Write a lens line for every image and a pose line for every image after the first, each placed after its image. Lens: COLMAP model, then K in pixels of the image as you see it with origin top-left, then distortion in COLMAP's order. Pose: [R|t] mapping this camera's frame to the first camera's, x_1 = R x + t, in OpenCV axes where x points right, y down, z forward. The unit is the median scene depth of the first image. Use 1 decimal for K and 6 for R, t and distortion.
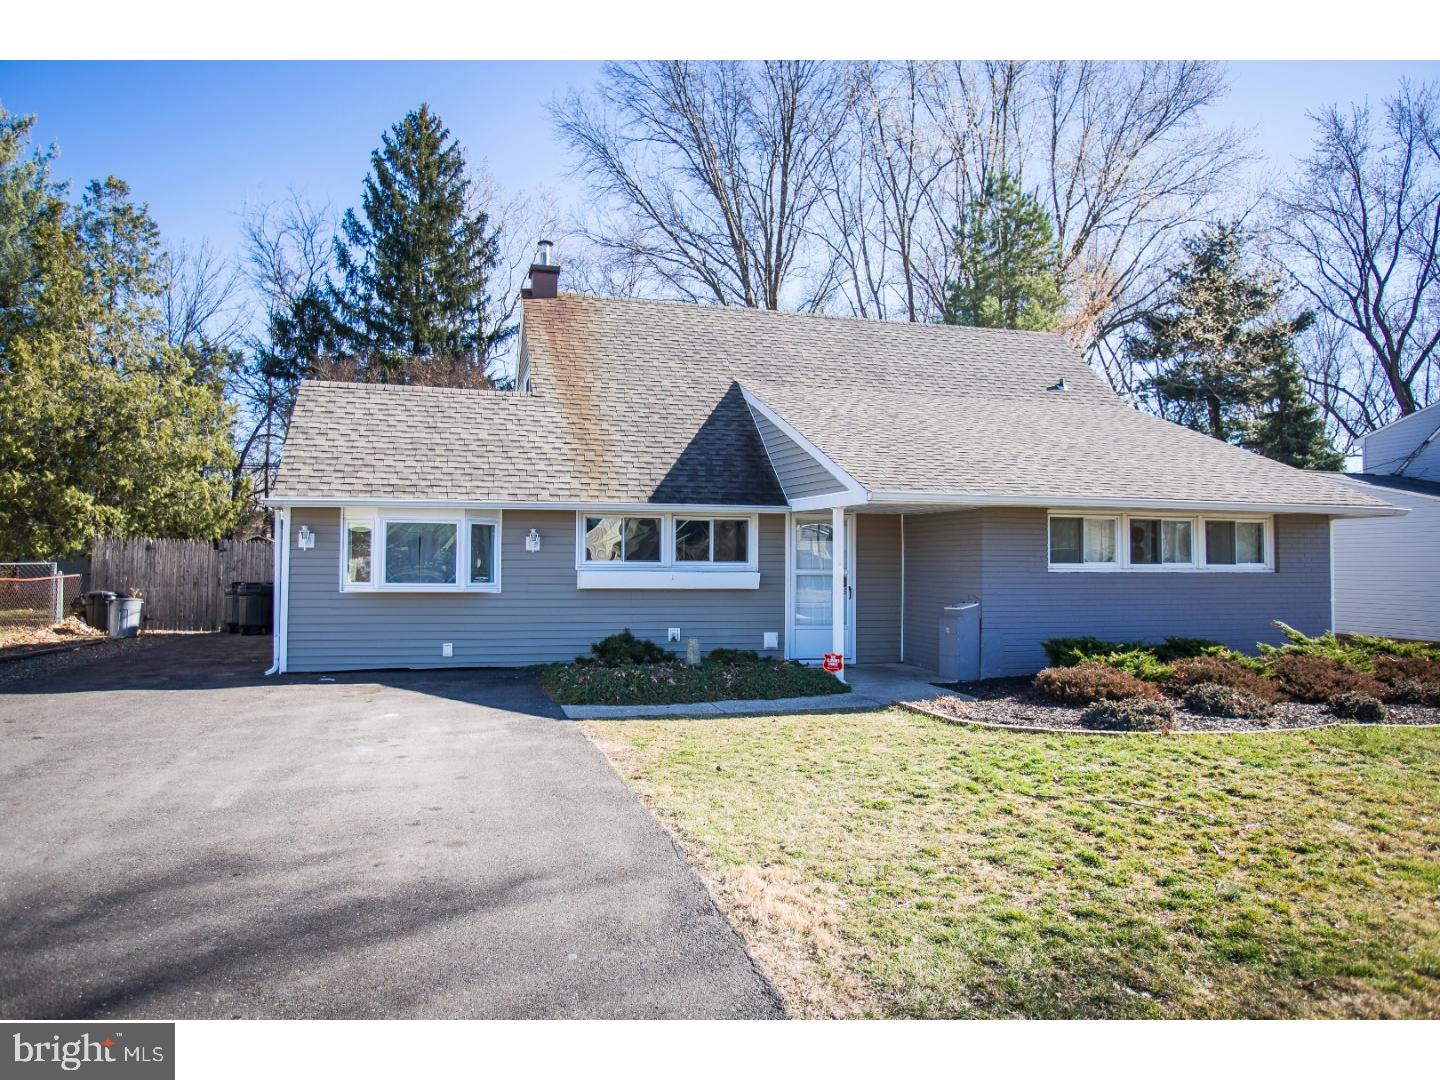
lens RADIAL K [[920.8, 0, 693.3], [0, 920.8, 537.5], [0, 0, 1]] dist [-0.059745, 0.056511]
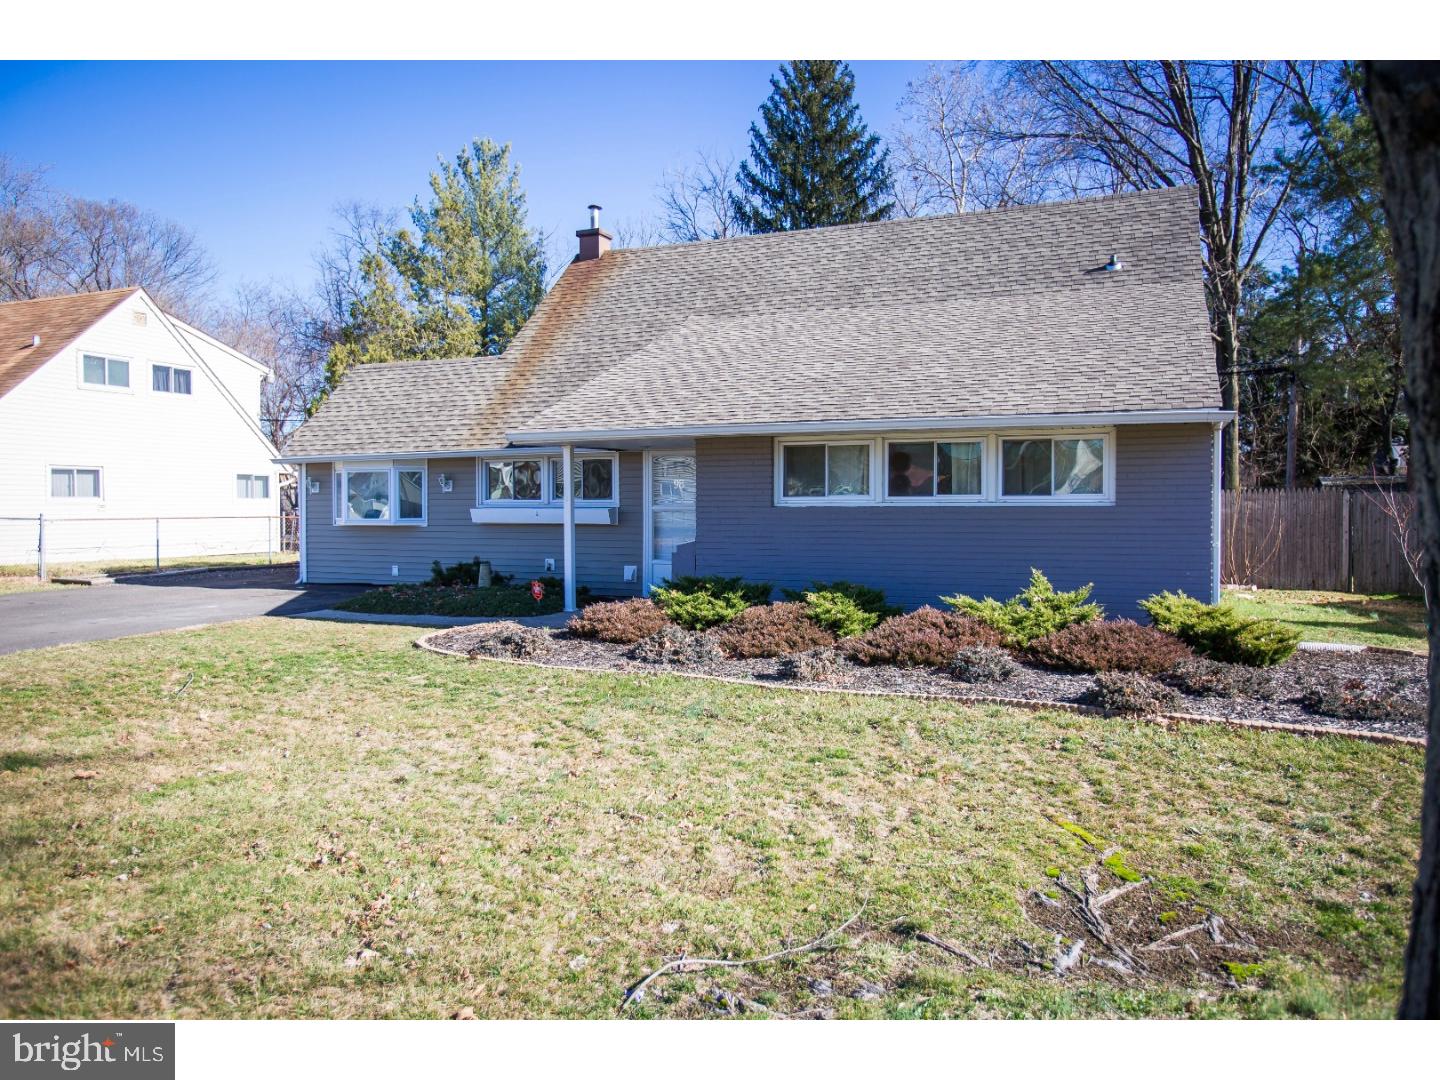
lens RADIAL K [[1034.5, 0, 720.0], [0, 1034.5, 540.0], [0, 0, 1]] dist [-0.031917, 0.050798]
pose [[0.783169, 0.013095, -0.621671, 0.658731], [0.022959, 0.998488, 0.049955, 0.012279], [0.621385, -0.053397, 0.781684, 0.107414]]
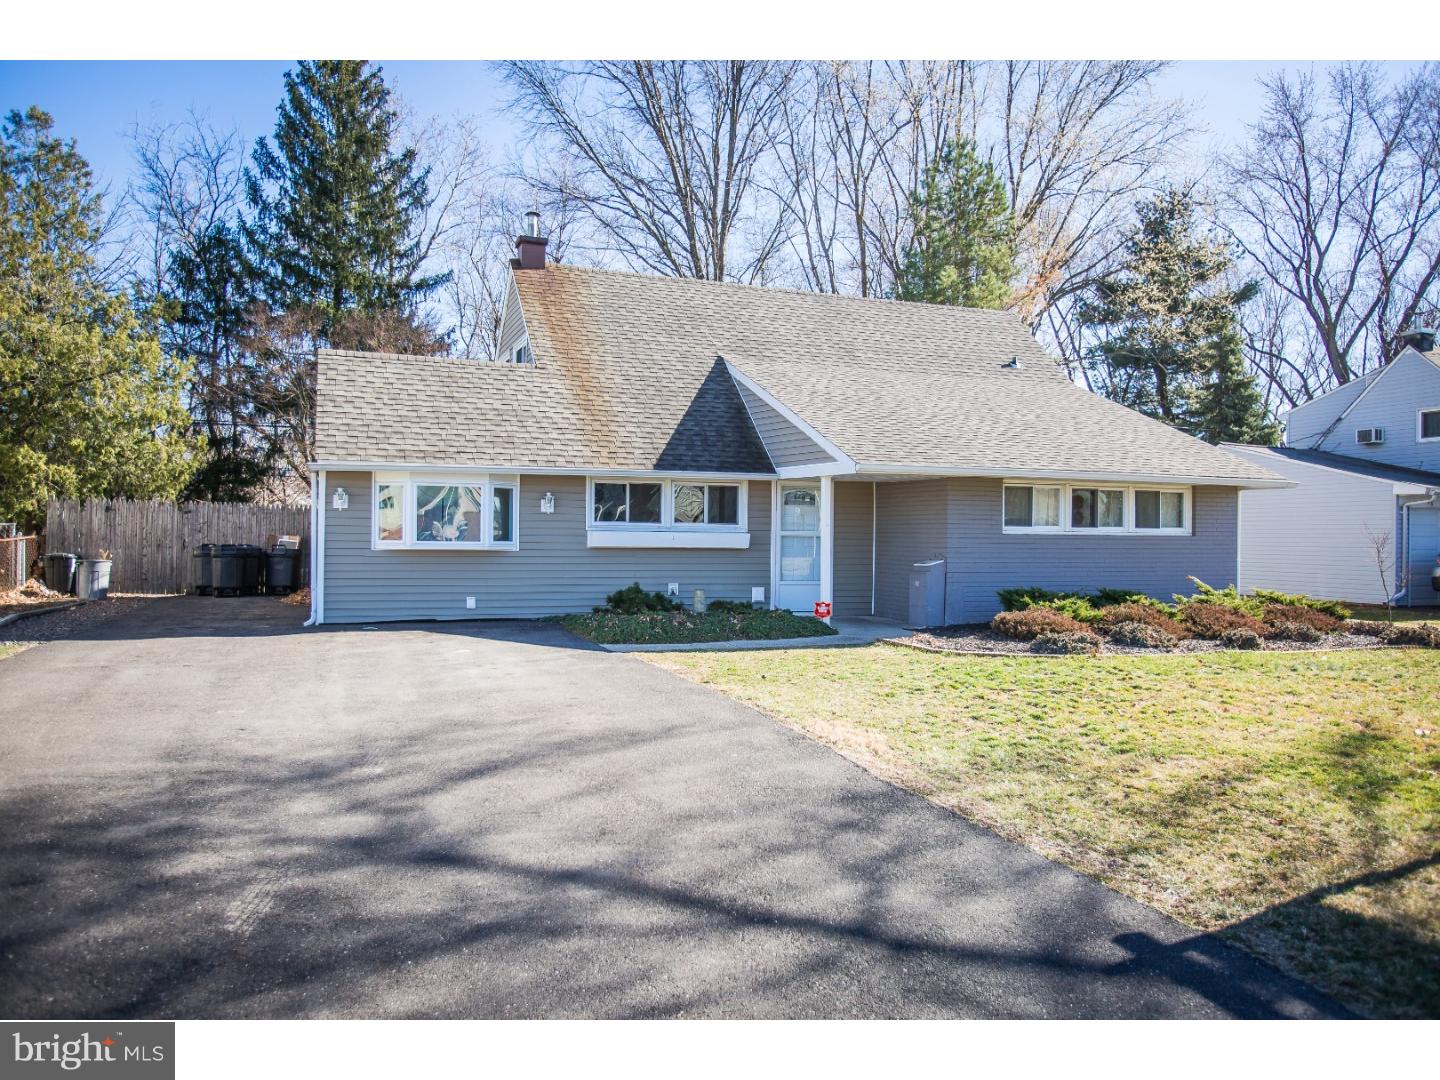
lens RADIAL K [[1034.5, 0, 720.0], [0, 1034.5, 540.0], [0, 0, 1]] dist [-0.031917, 0.050798]
pose [[0.993547, 0.003303, 0.113369, -0.075943], [-0.007185, 0.999401, 0.033853, 0.002728], [-0.113190, -0.034449, 0.992976, -0.169667]]
